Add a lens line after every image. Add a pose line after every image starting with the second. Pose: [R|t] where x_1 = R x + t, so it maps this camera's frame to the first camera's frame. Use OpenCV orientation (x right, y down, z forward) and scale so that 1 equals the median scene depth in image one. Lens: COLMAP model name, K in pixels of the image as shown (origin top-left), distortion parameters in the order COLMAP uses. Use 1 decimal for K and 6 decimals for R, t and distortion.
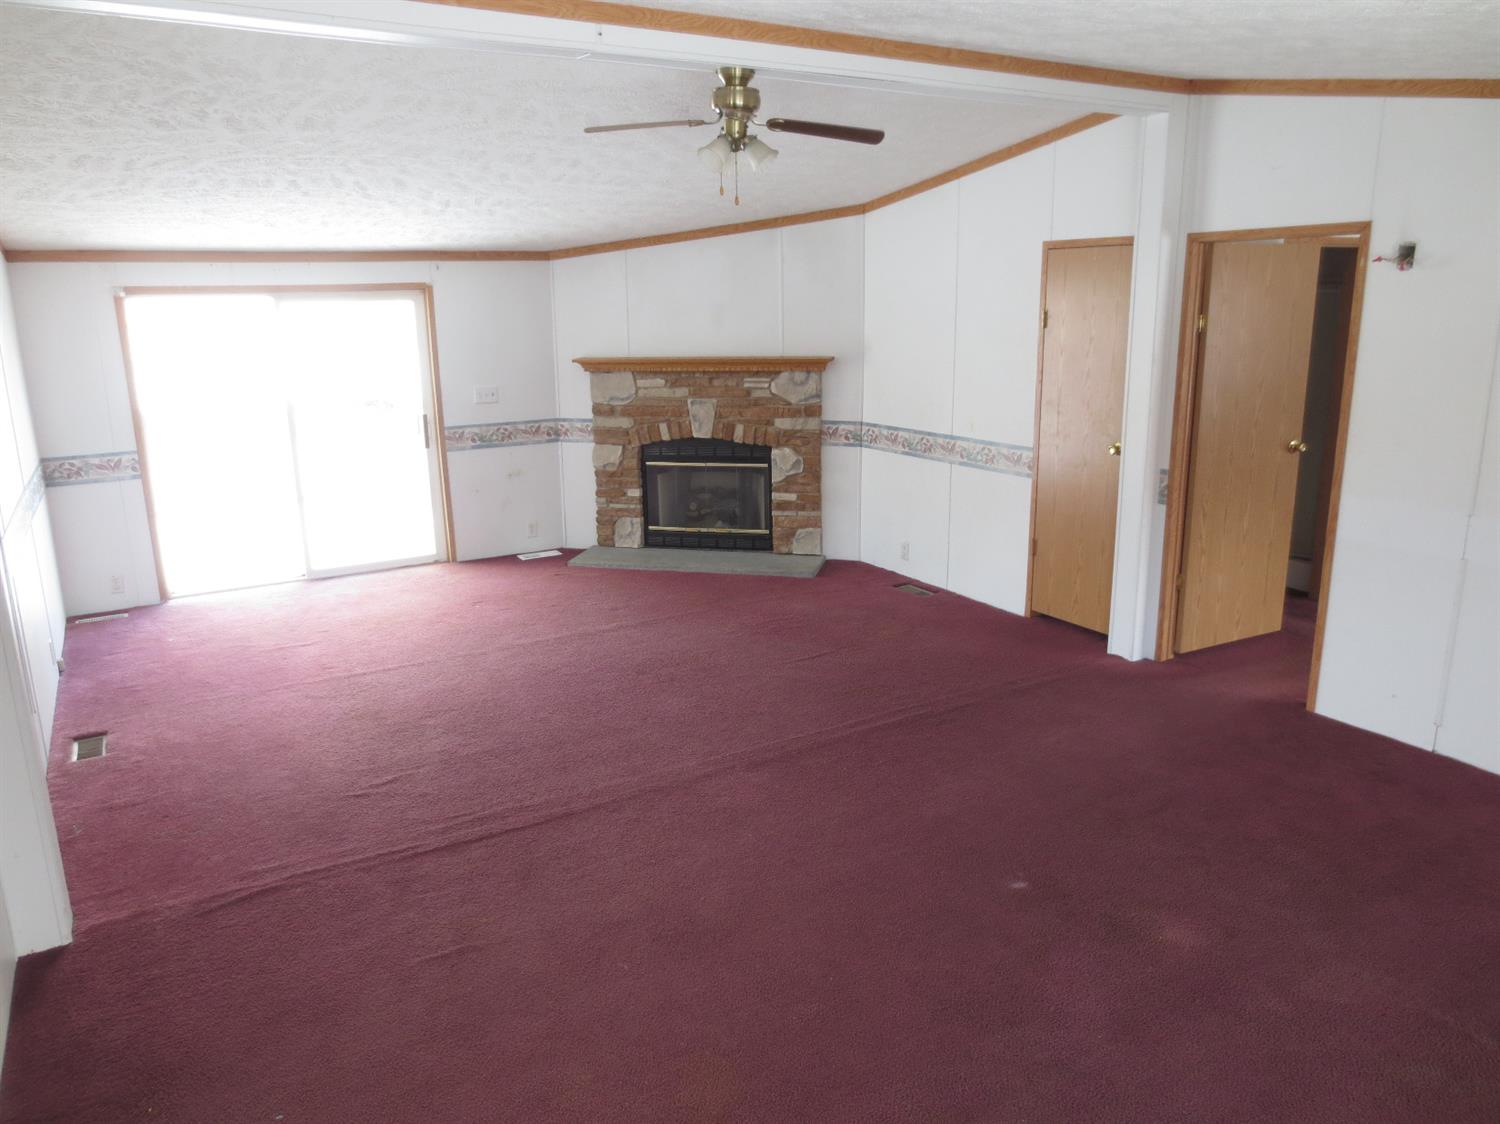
lens RADIAL K [[1049.4, 0, 750.0], [0, 1049.4, 562.0], [0, 0, 1]] dist [-0.002035, 0.000536]
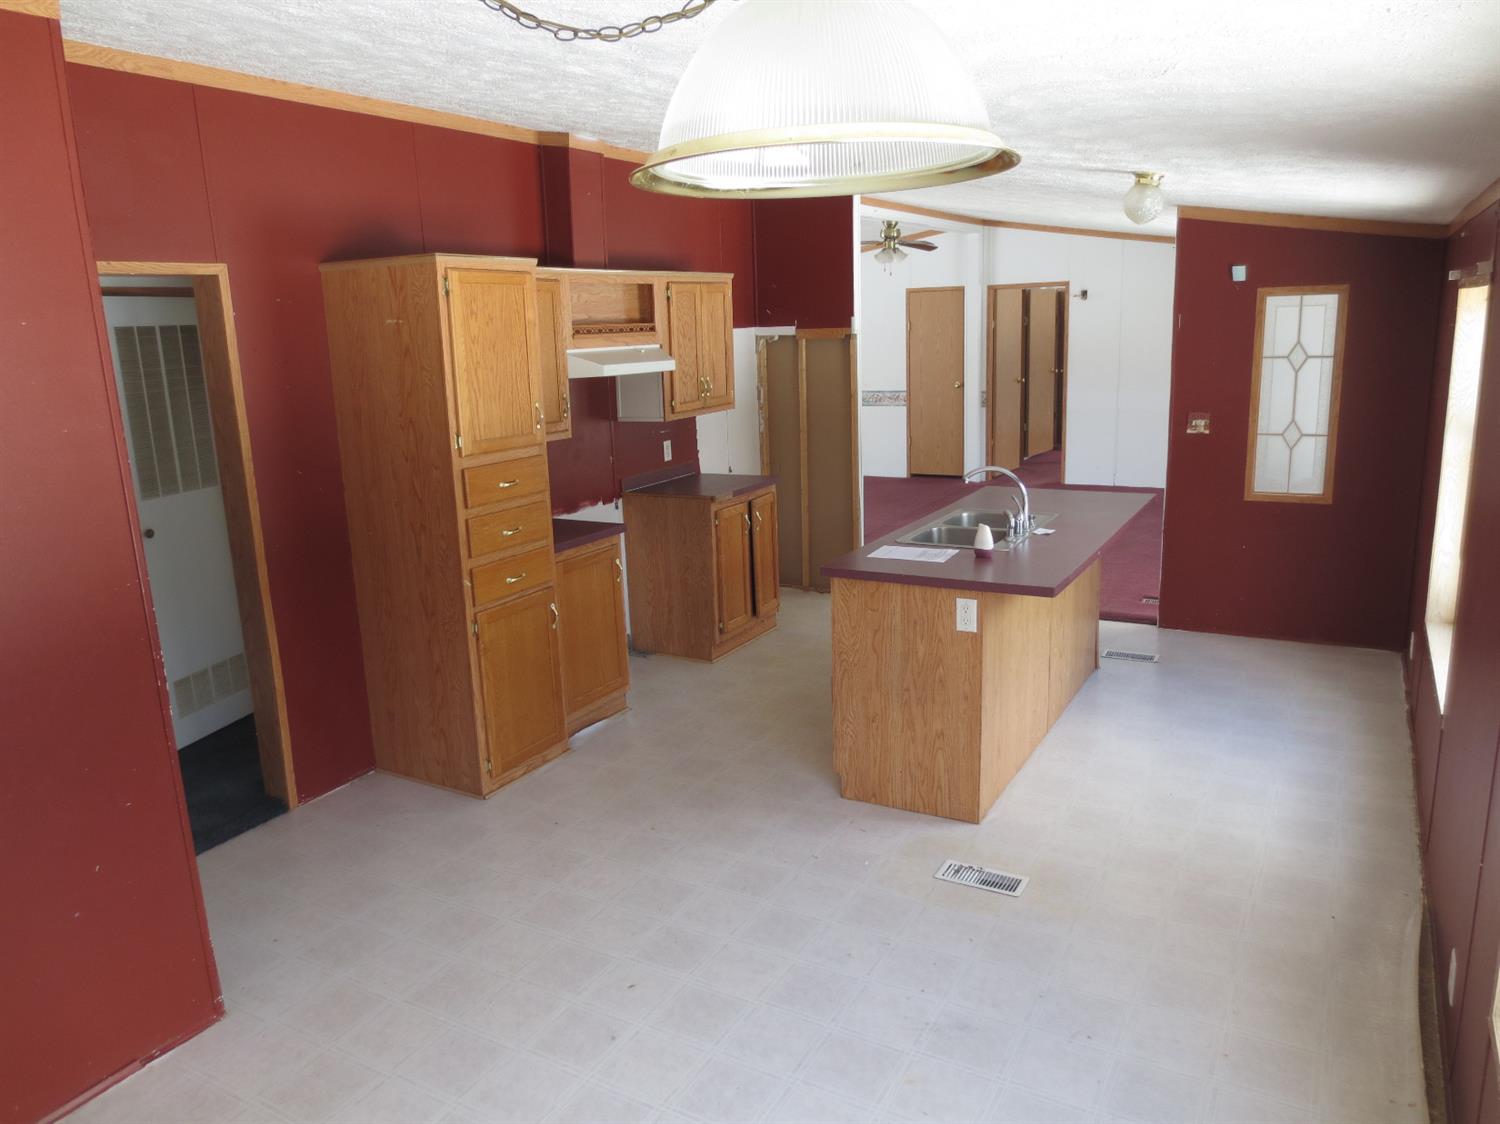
lens RADIAL K [[1075.5, 0, 750.0], [0, 1075.5, 562.0], [0, 0, 1]] dist [0.000935, -0.000087]
pose [[0.865836, -0.127185, 0.483892, -1.235350], [0.145471, 0.989363, -0.000251, 0.206918], [-0.478713, 0.070610, 0.875128, -0.754177]]
